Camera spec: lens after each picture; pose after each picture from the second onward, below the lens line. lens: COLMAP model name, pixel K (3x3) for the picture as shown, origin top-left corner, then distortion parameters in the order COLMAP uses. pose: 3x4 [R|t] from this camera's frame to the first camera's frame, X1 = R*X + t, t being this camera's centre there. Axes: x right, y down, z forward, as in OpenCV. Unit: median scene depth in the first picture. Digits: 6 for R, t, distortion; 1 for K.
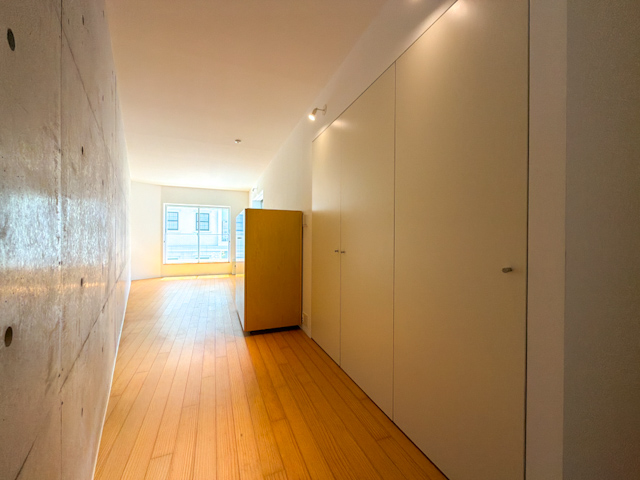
lens RADIAL K [[255.8, 0, 318.5], [0, 255.8, 239.9], [0, 0, 1]] dist [-0.000642, -0.000359]
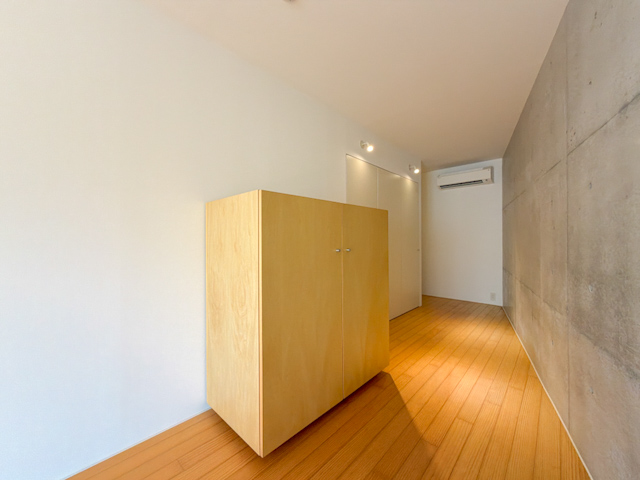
lens RADIAL K [[255.8, 0, 318.5], [0, 255.8, 239.9], [0, 0, 1]] dist [-0.000642, -0.000359]
pose [[-0.417624, -0.006812, 0.908594, -1.273449], [0.005620, 0.999933, 0.010080, -0.055268], [-0.908602, 0.009316, -0.417558, 2.112071]]
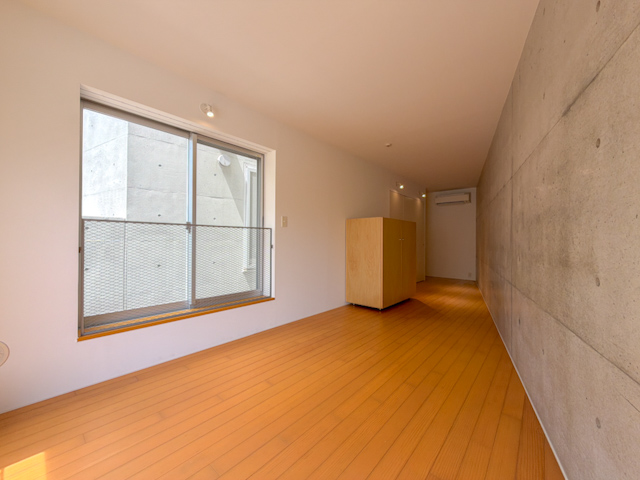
lens RADIAL K [[255.8, 0, 318.5], [0, 255.8, 239.9], [0, 0, 1]] dist [-0.000642, -0.000359]
pose [[-0.445682, -0.008274, 0.895153, -2.092655], [-0.006385, 0.999961, 0.006064, -0.017429], [-0.895169, -0.003013, -0.445717, 3.218762]]
